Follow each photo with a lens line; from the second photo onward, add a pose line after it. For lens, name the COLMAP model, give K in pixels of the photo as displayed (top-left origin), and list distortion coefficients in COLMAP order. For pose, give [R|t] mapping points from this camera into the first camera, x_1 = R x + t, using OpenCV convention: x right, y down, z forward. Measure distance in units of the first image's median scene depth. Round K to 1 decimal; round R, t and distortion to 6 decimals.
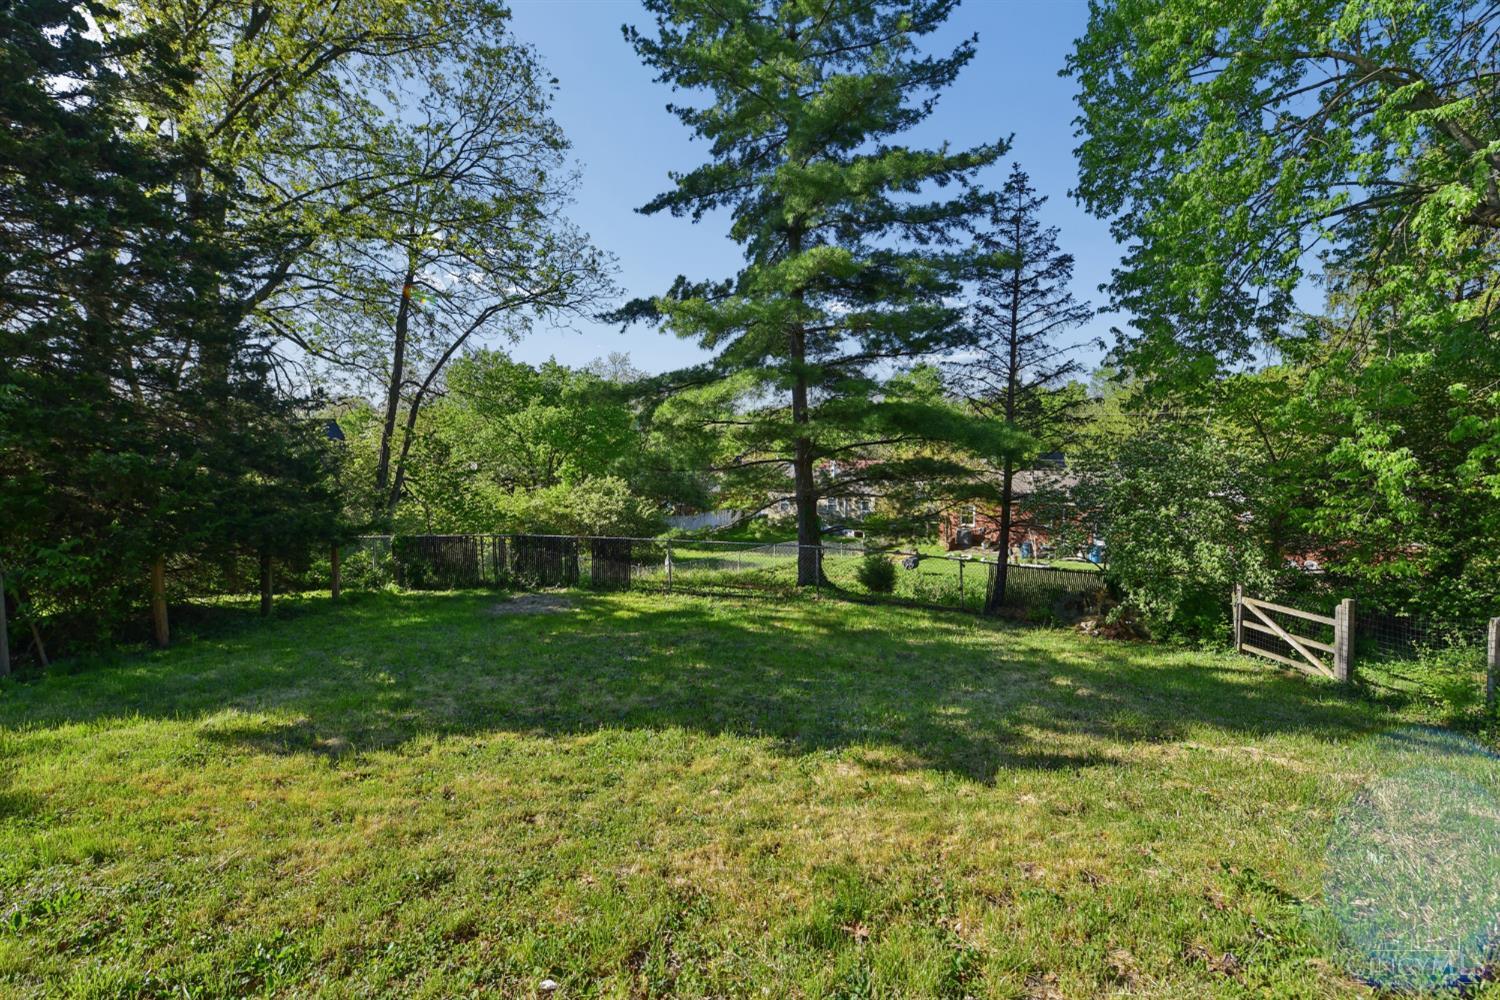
lens RADIAL K [[602.4, 0, 756.5], [0, 602.4, 497.9], [0, 0, 1]] dist [-0.014233, -0.000305]
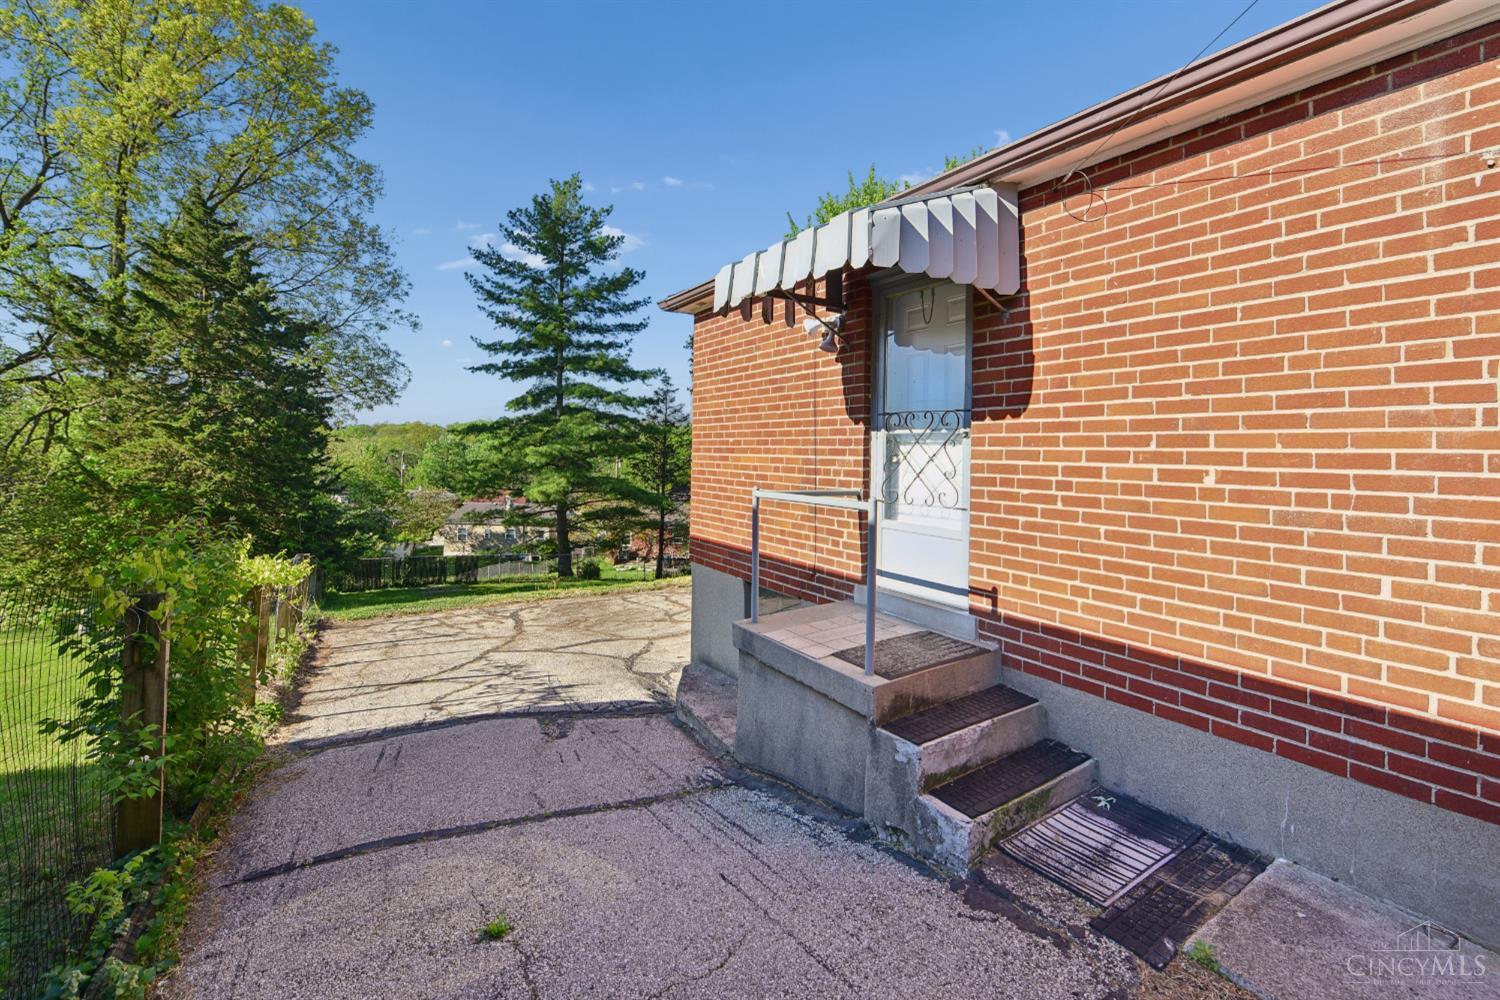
lens RADIAL K [[622.8, 0, 771.8], [0, 622.8, 461.1], [0, 0, 1]] dist [-0.002355, -0.000526]
pose [[0.825081, 0.028717, 0.564284, -0.475449], [0.027747, 0.995443, -0.091230, -0.019492], [-0.564332, 0.090930, 0.820525, -0.966925]]
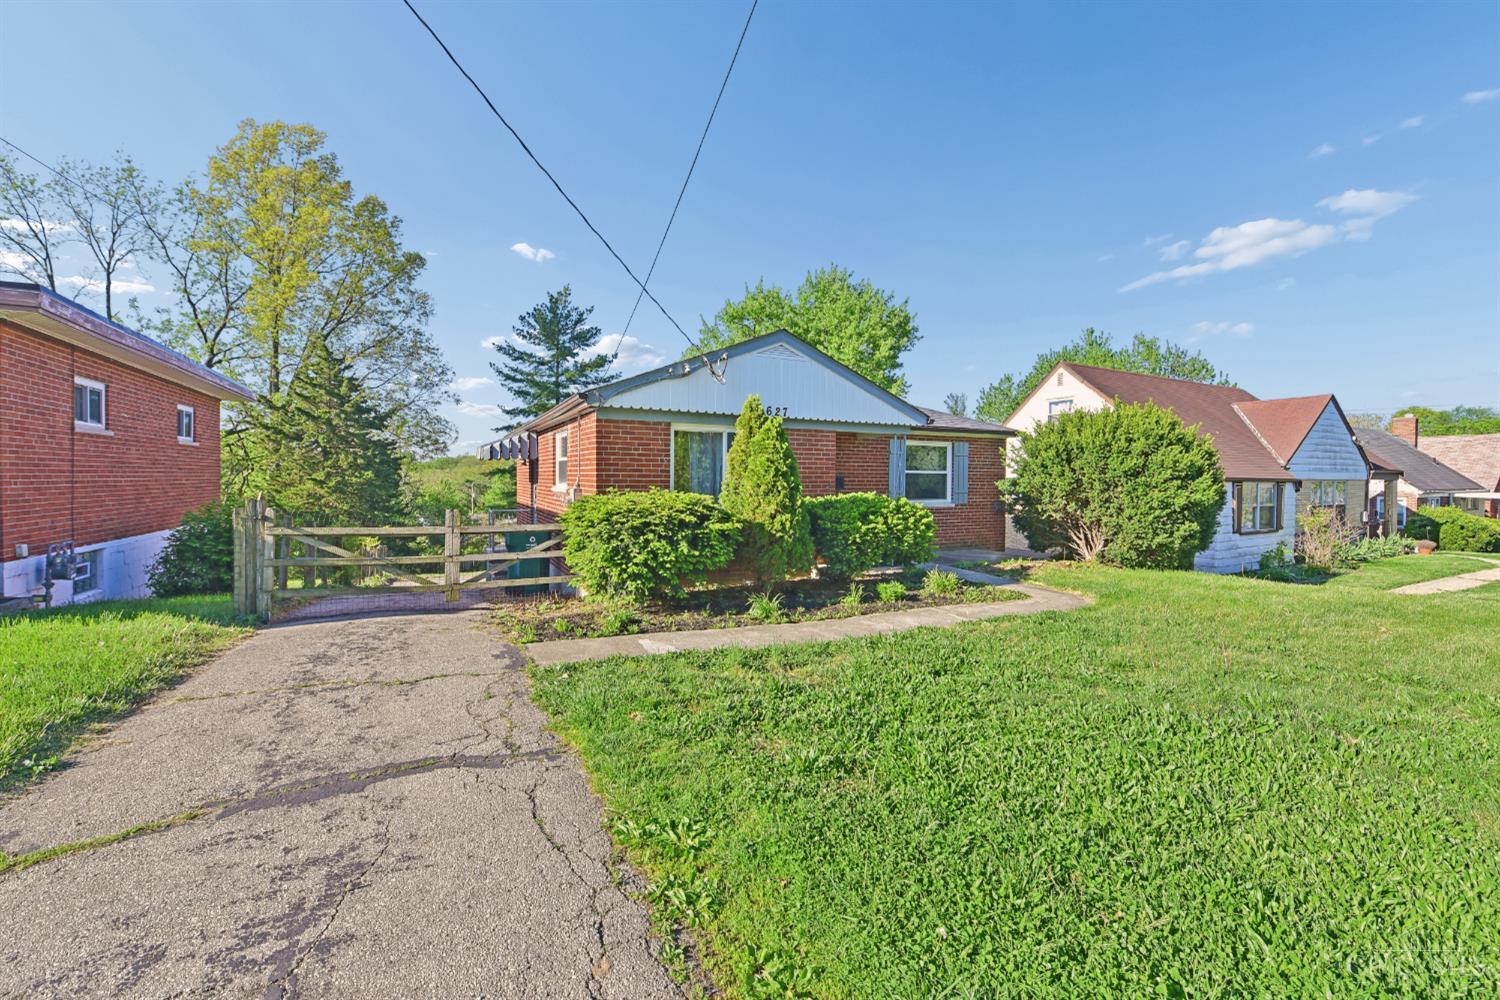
lens RADIAL K [[600.0, 0, 767.2], [0, 600.0, 506.3], [0, 0, 1]] dist [-0.016968, 0.000426]
pose [[0.877254, -0.002351, 0.480020, -0.390576], [0.031878, 0.998066, -0.053369, 0.017586], [-0.478966, 0.062120, 0.875633, -1.736144]]
